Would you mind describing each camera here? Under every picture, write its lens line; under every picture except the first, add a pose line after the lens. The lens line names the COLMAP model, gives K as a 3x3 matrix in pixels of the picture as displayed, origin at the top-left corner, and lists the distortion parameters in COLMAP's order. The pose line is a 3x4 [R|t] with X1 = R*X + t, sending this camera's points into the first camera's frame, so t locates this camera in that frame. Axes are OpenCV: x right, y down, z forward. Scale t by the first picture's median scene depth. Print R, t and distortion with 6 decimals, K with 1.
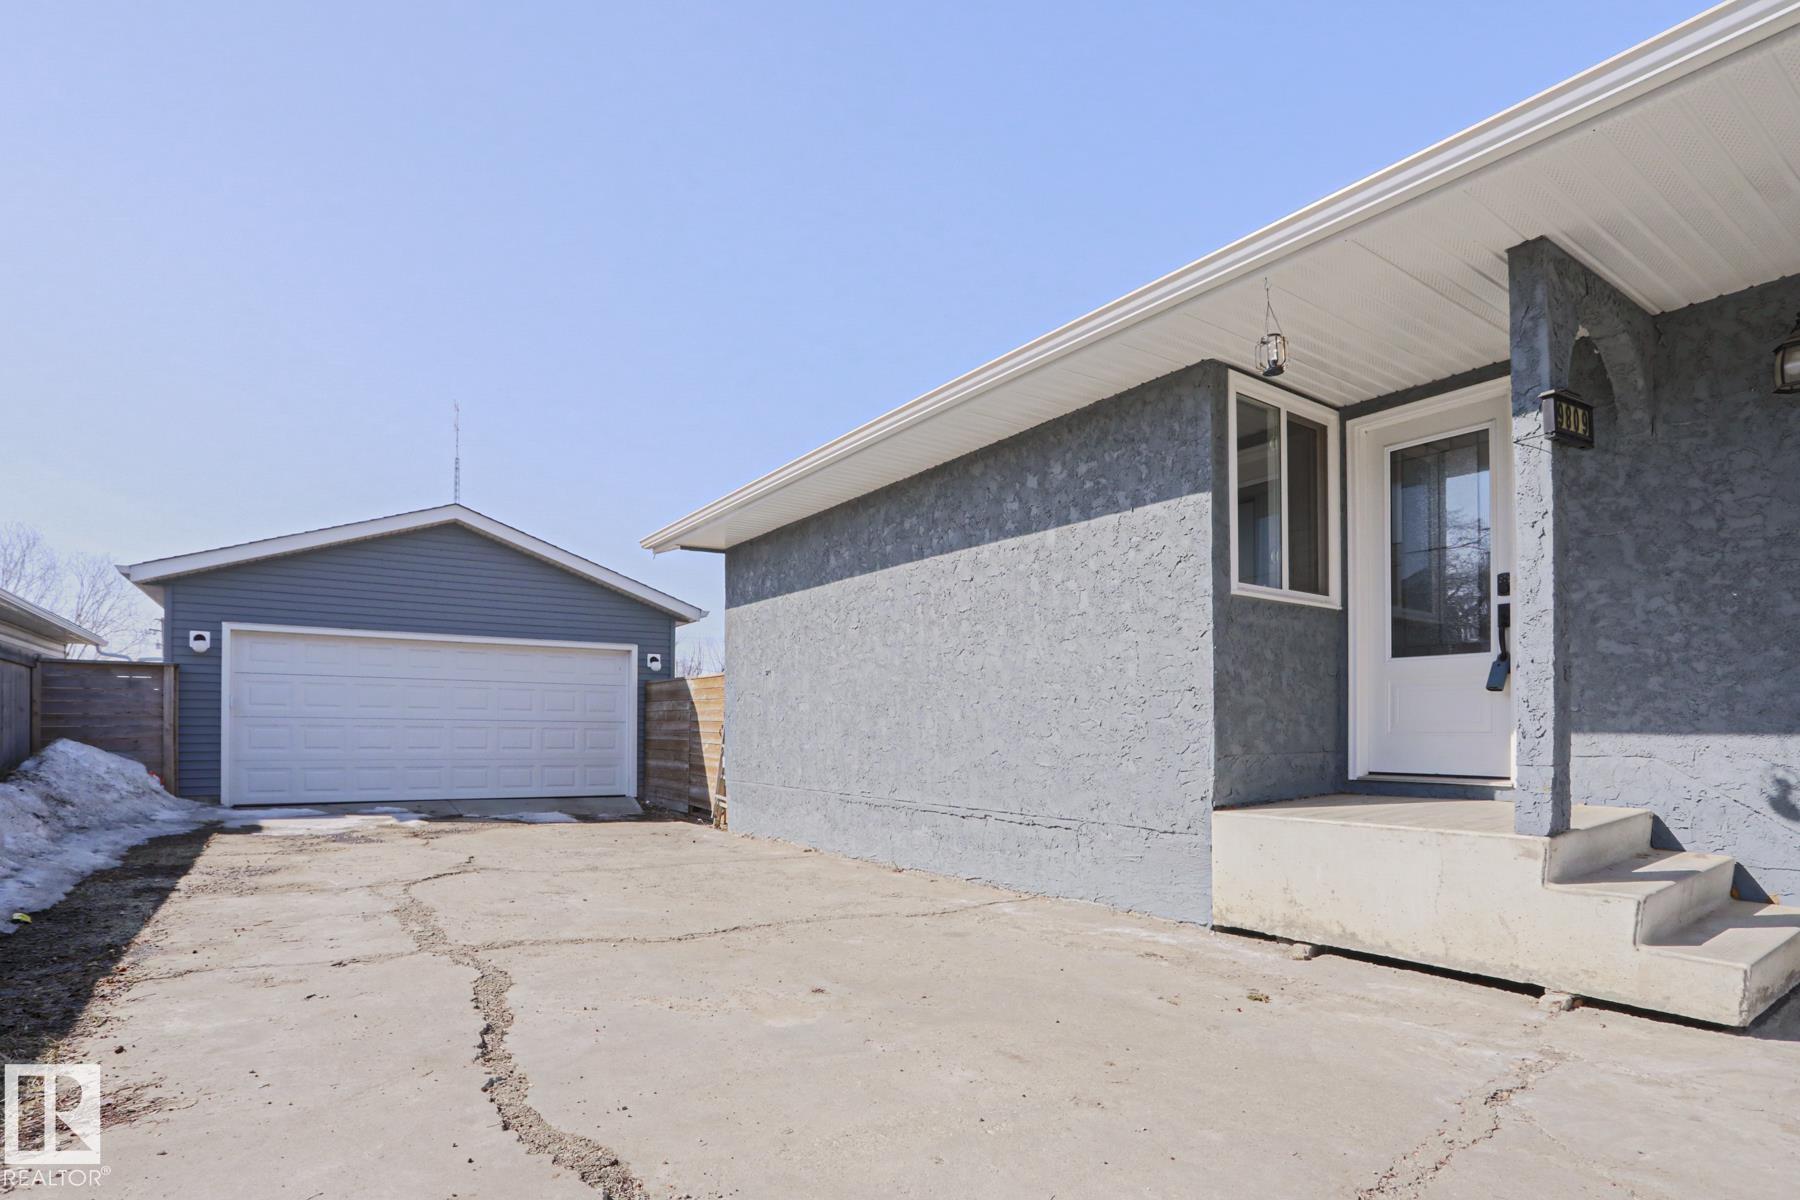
lens RADIAL K [[985.7, 0, 903.5], [0, 985.7, 666.8], [0, 0, 1]] dist [-0.083543, 0.044025]
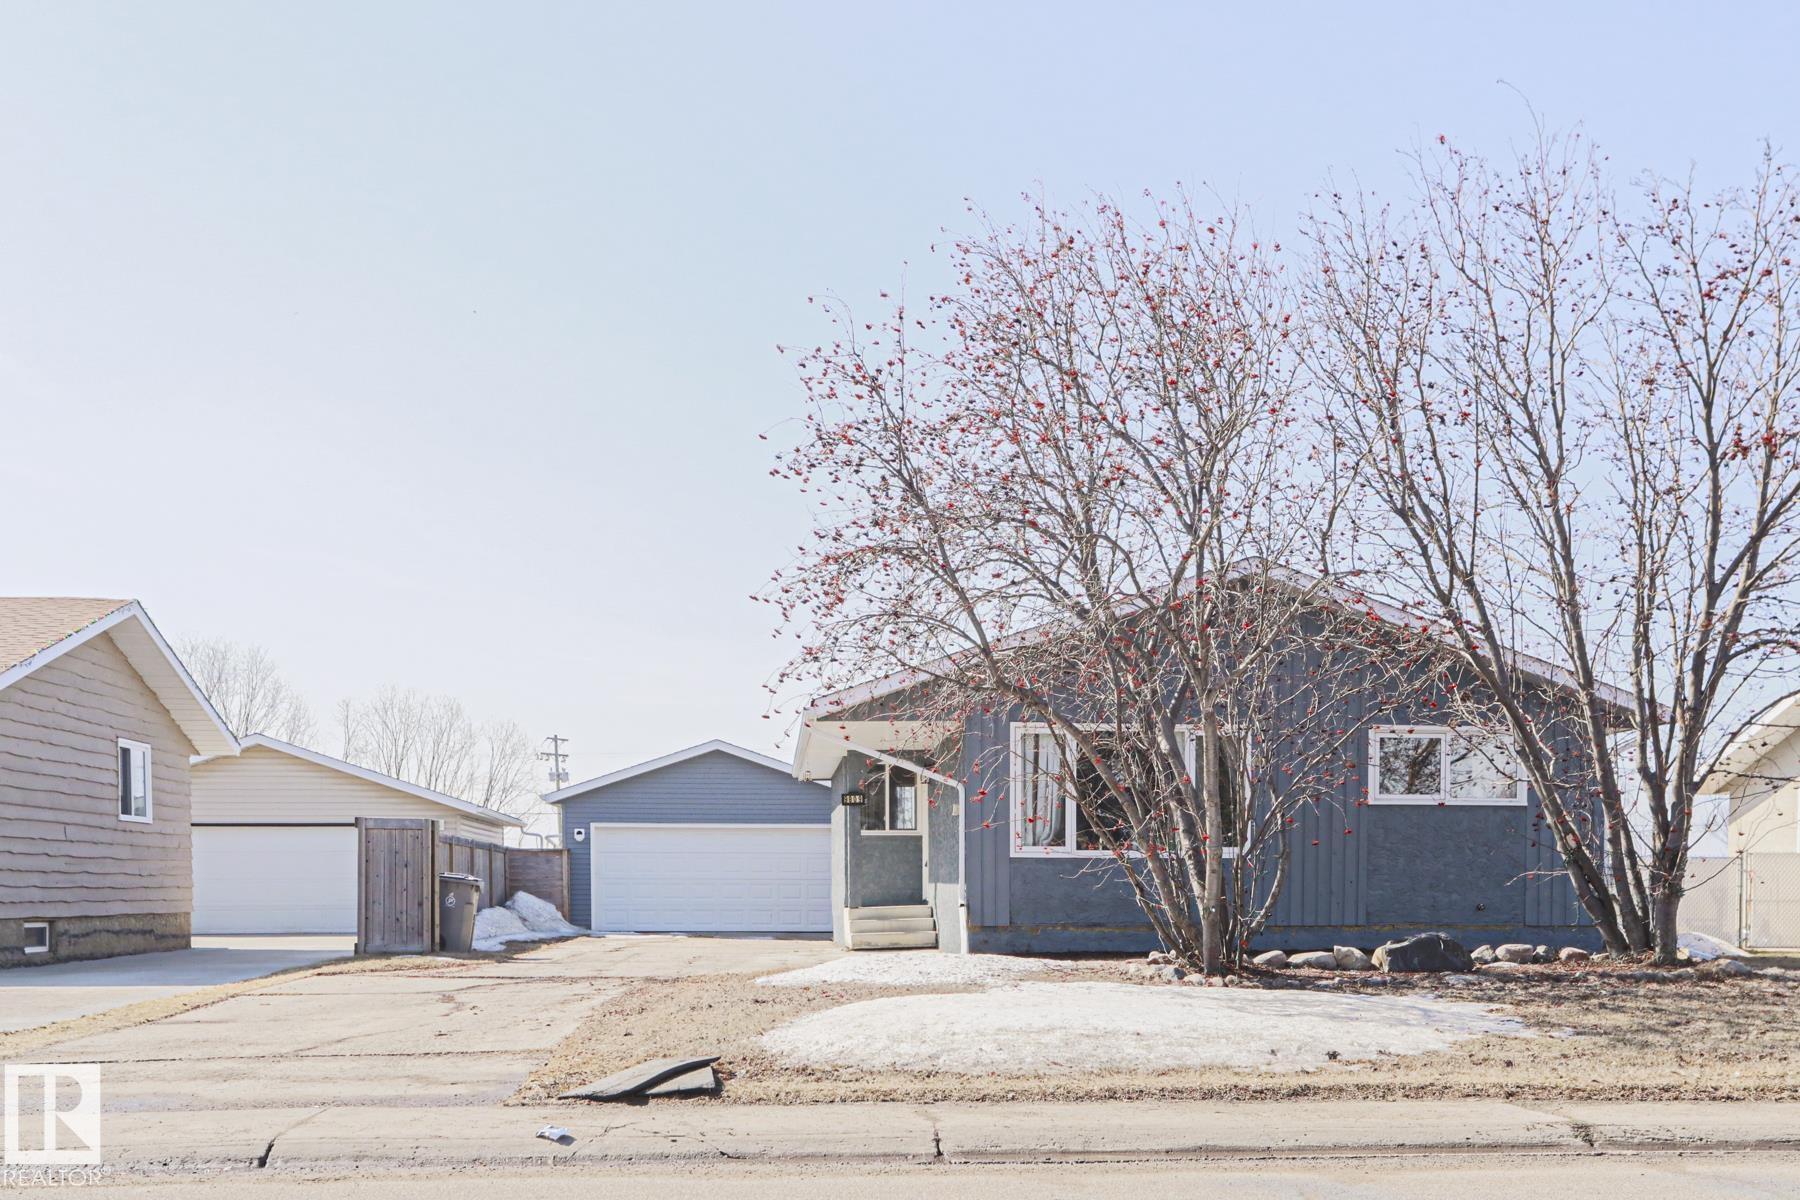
lens RADIAL K [[1981.4, 0, 898.2], [0, 1981.4, 641.2], [0, 0, 1]] dist [-0.001542, 0.178772]
pose [[0.881318, -0.064048, -0.468164, 1.397038], [0.036054, 0.996998, -0.068525, -0.103826], [0.471147, 0.043513, 0.880981, -1.806260]]
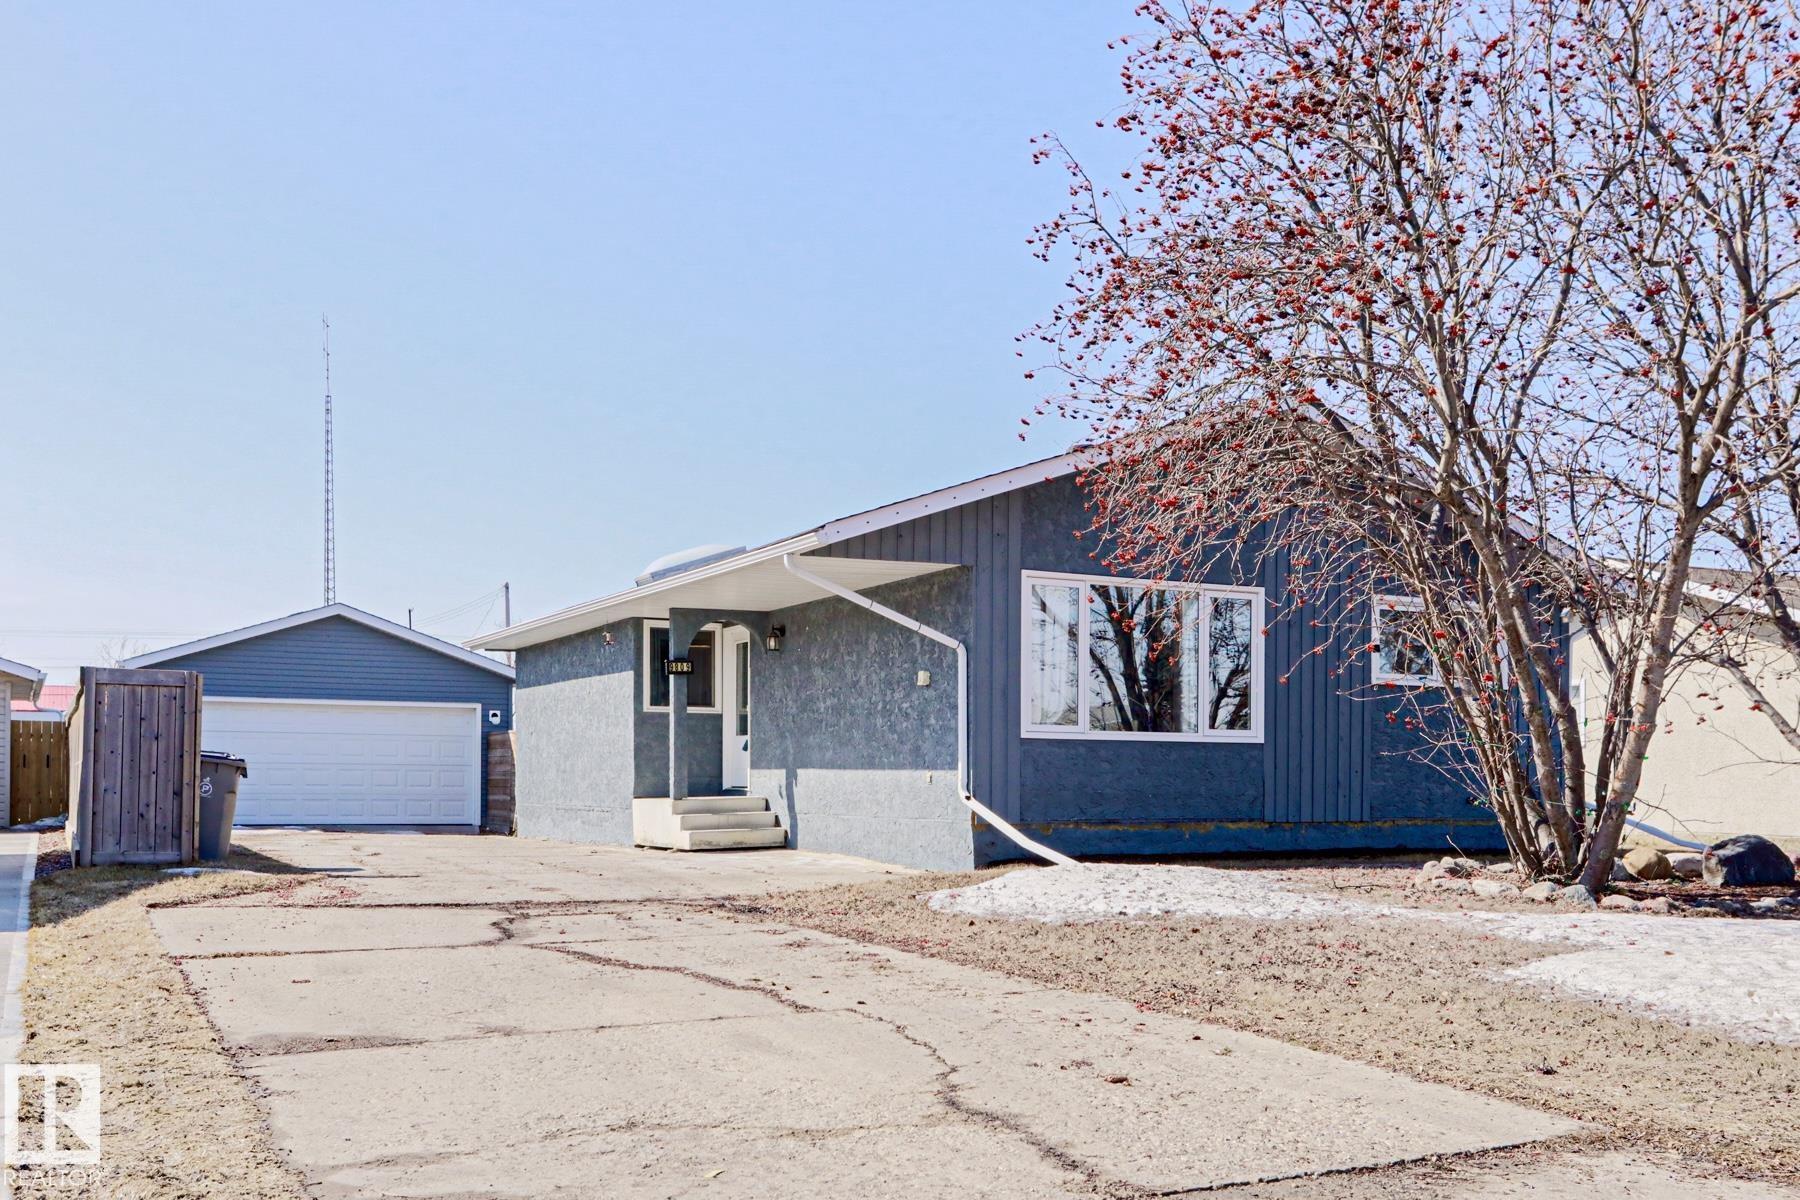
lens RADIAL K [[1768.1, 0, 900.0], [0, 1768.1, 600.0], [0, 0, 1]] dist [0.030520, 0.004147]
pose [[0.991715, -0.011874, -0.127911, 0.665742], [0.007038, 0.999246, -0.038190, -0.077707], [0.128268, 0.036973, 0.991050, -1.430563]]
